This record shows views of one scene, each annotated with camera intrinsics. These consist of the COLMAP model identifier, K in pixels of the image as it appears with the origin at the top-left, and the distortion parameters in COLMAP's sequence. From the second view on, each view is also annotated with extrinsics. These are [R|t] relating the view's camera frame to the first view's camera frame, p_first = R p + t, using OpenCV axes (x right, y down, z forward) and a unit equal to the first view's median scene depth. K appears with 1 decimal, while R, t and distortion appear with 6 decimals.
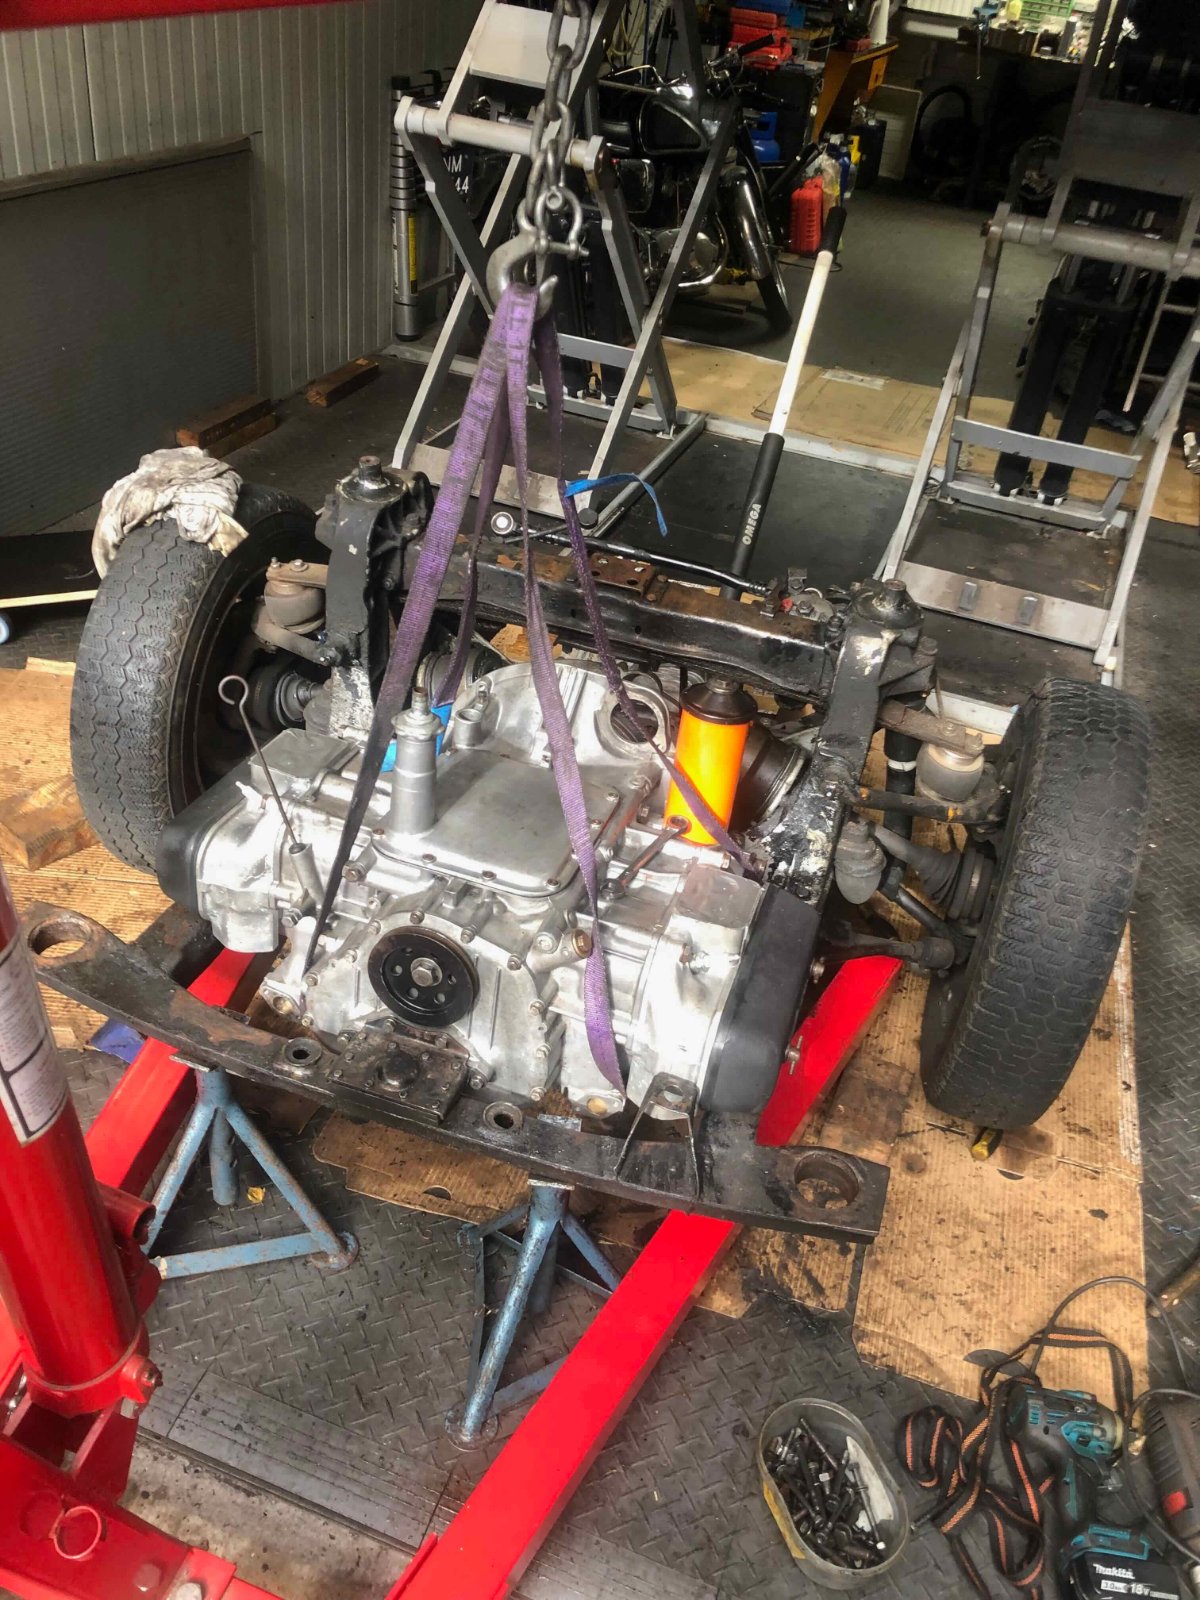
lens RADIAL K [[1318.9, 0, 606.9], [0, 1318.9, 801.5], [0, 0, 1]] dist [0.004627, 0.018286]
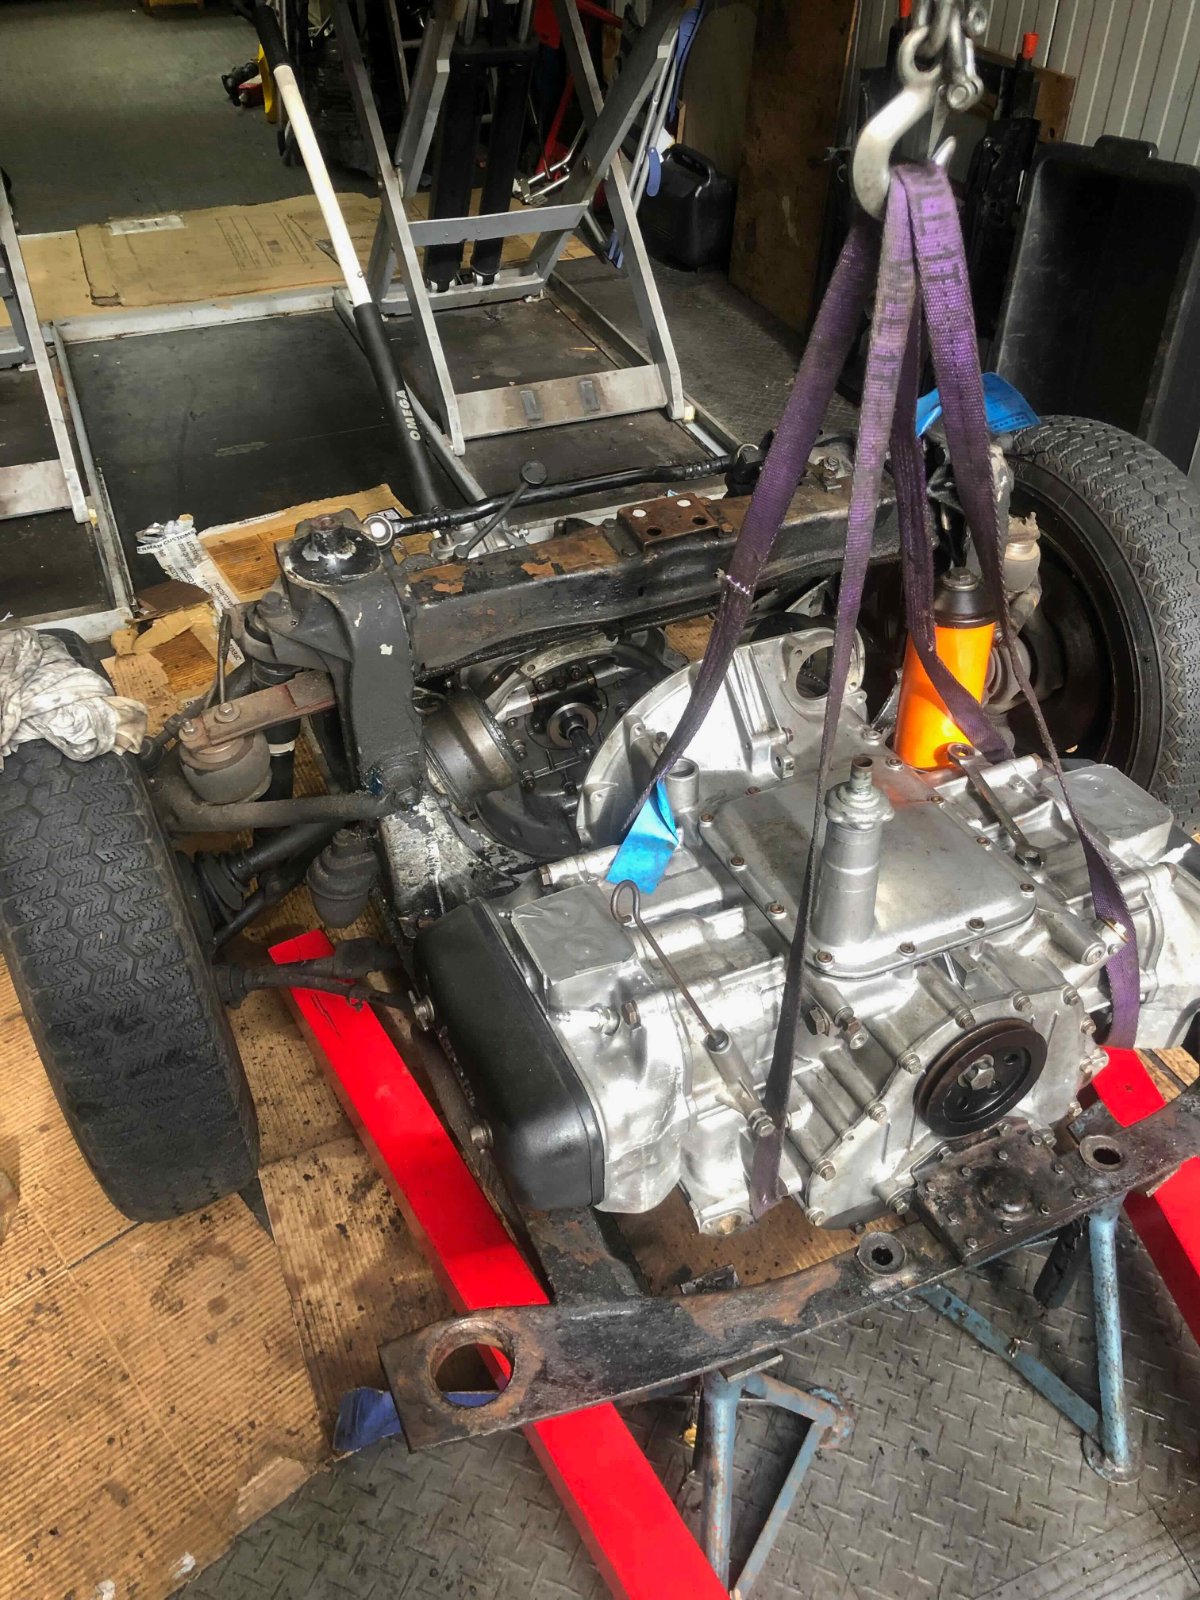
lens RADIAL K [[1318.9, 0, 600.6], [0, 1318.9, 801.9], [0, 0, 1]] dist [0.004627, 0.018286]
pose [[0.735545, -0.512464, 0.443118, -0.243833], [0.444602, 0.858657, 0.255024, -0.132478], [-0.511177, 0.009430, 0.859424, 0.186534]]
